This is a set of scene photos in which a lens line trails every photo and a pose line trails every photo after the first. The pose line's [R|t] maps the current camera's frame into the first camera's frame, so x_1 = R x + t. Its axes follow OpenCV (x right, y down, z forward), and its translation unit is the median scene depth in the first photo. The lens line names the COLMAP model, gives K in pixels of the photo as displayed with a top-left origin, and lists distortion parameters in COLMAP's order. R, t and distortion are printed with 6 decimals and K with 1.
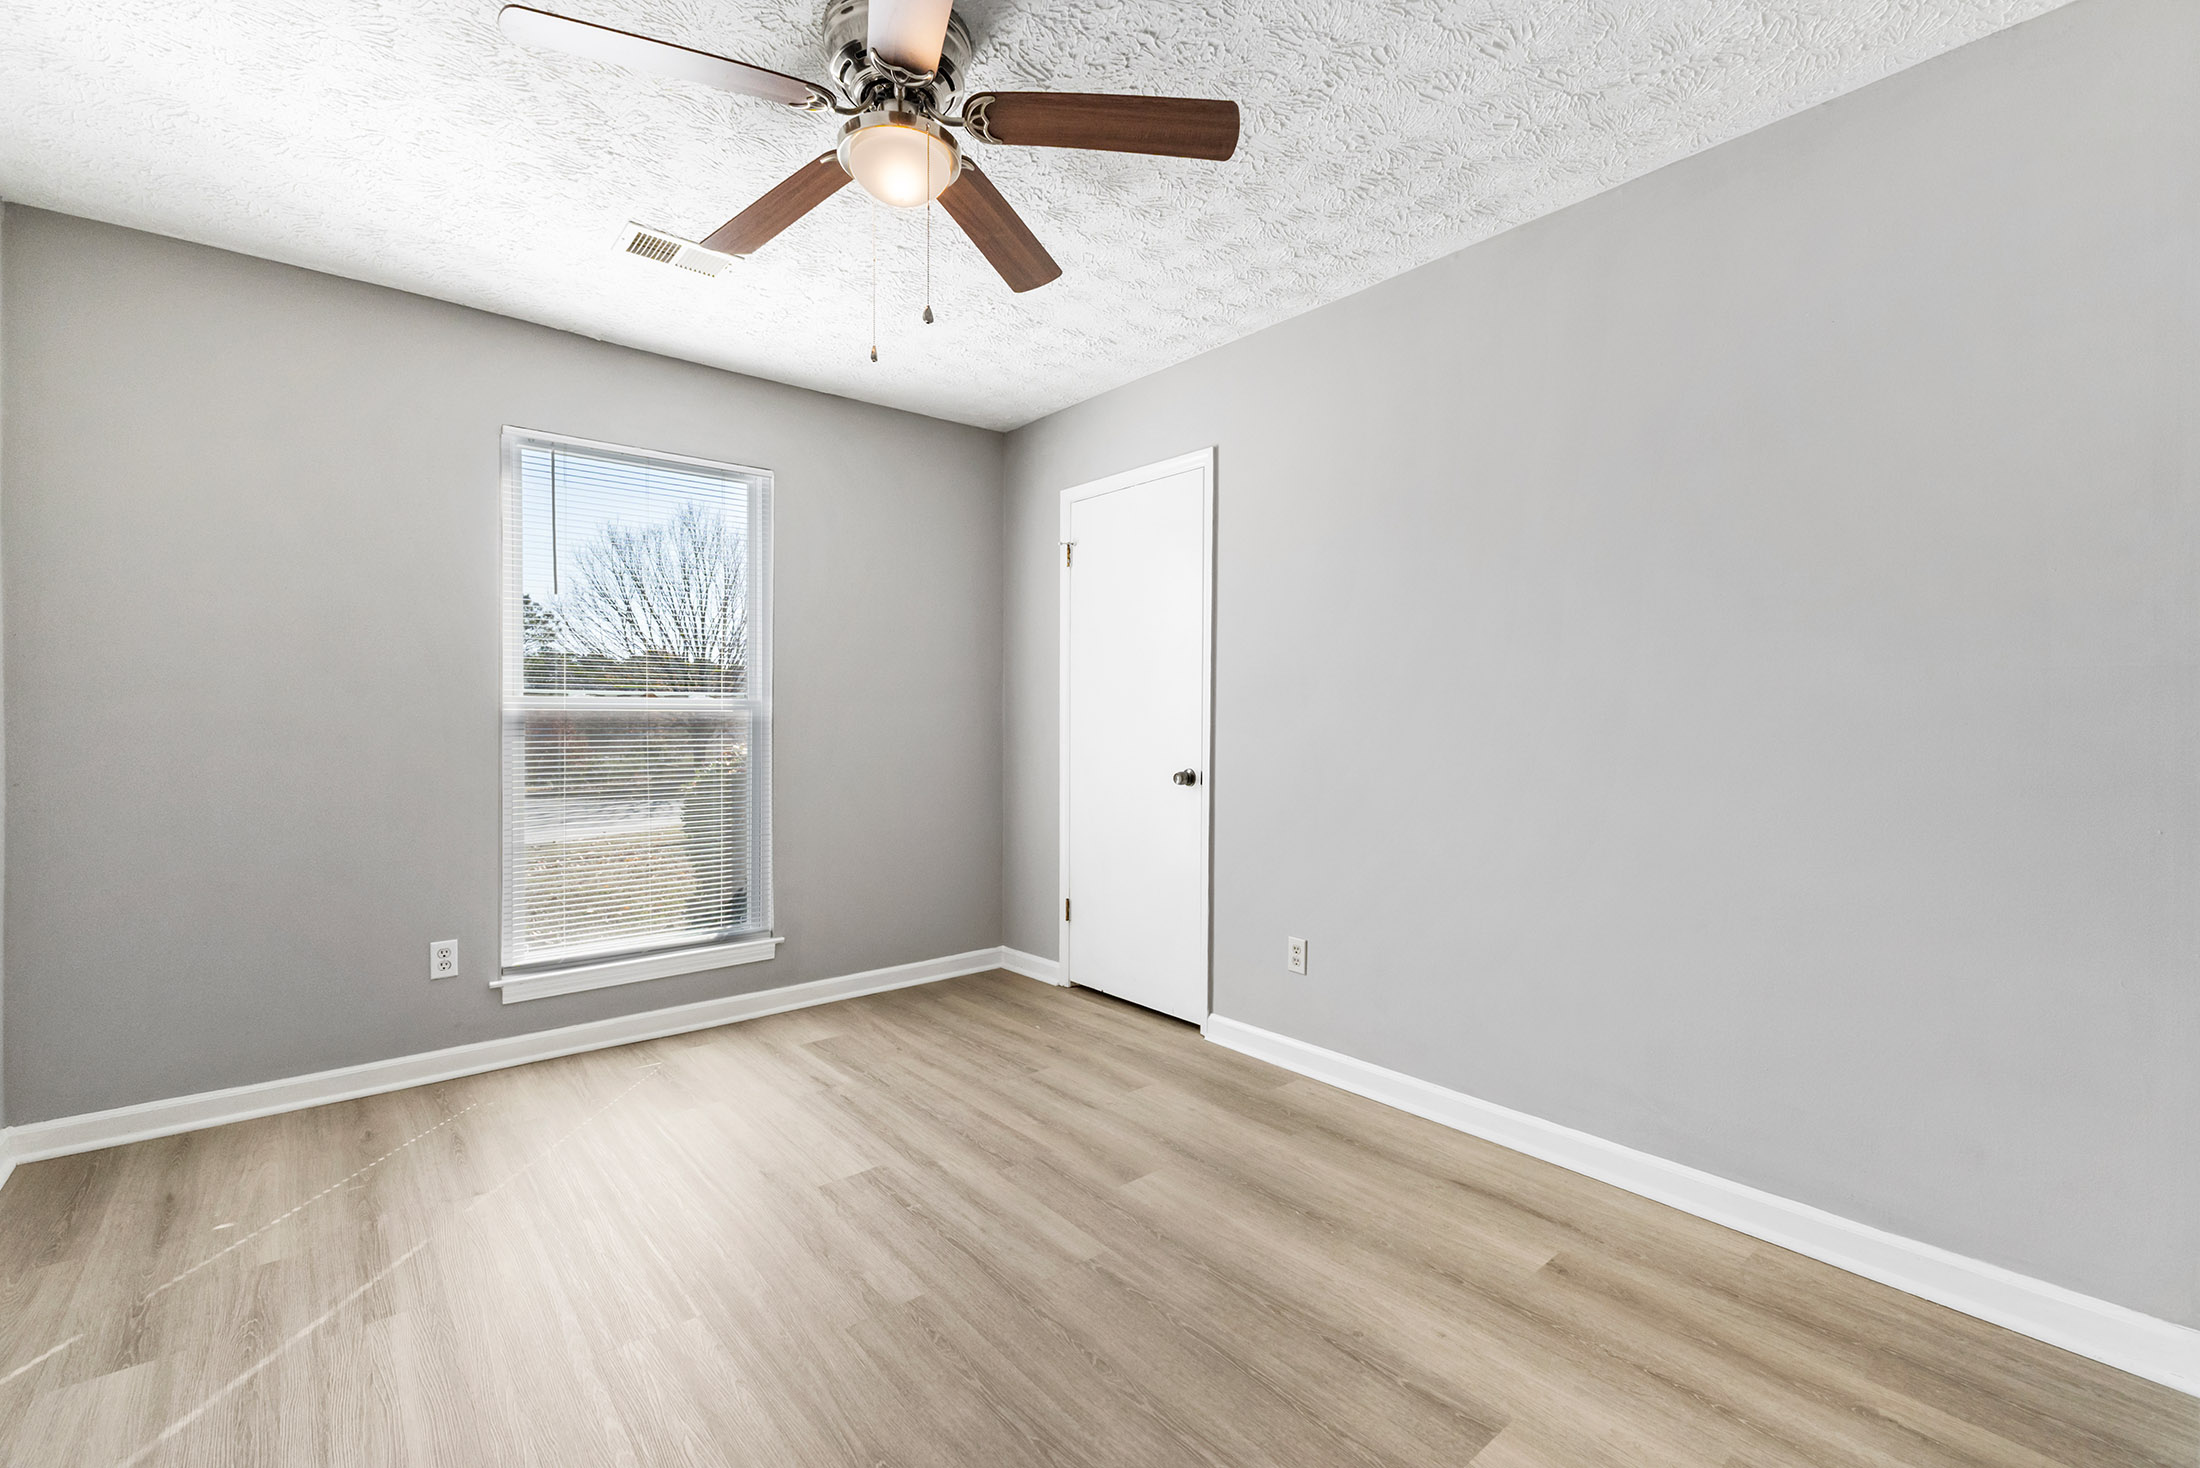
lens RADIAL K [[952.7, 0, 1098.2], [0, 952.7, 723.4], [0, 0, 1]] dist [0.000621, -0.000023]
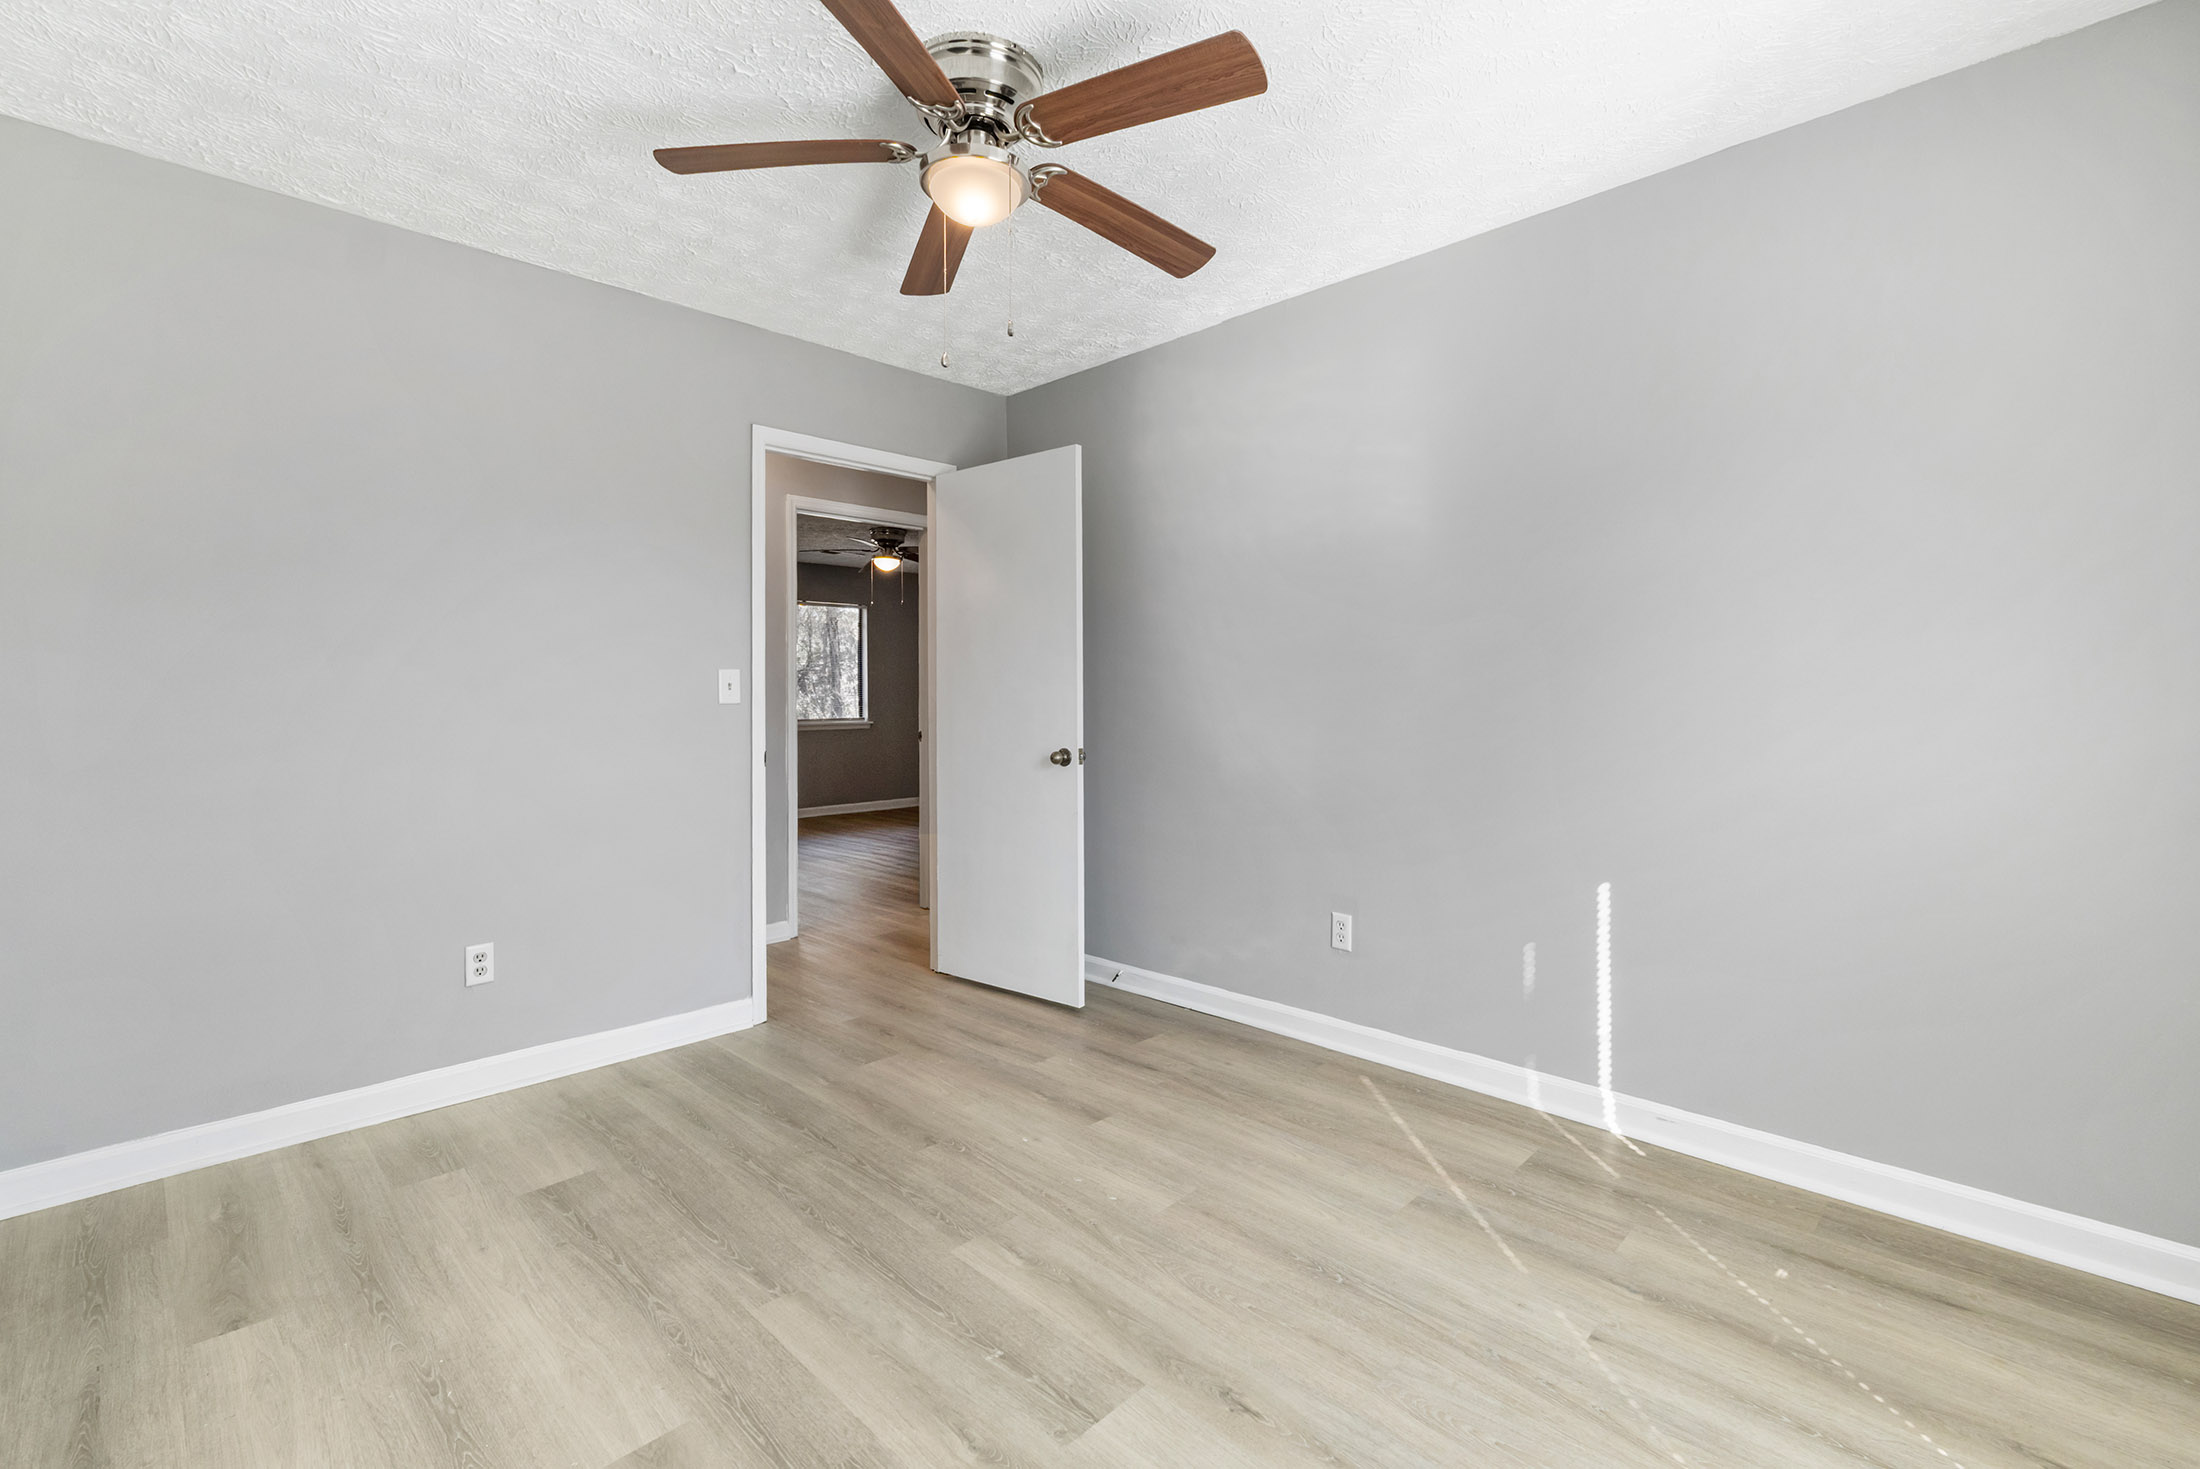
lens RADIAL K [[952.7, 0, 1101.6], [0, 952.7, 722.7], [0, 0, 1]] dist [0.000621, -0.000023]
pose [[-0.996203, 0.006953, -0.086783, -0.255703], [0.003987, 0.999403, 0.034304, -0.010298], [0.086970, 0.033828, -0.995636, 2.041917]]
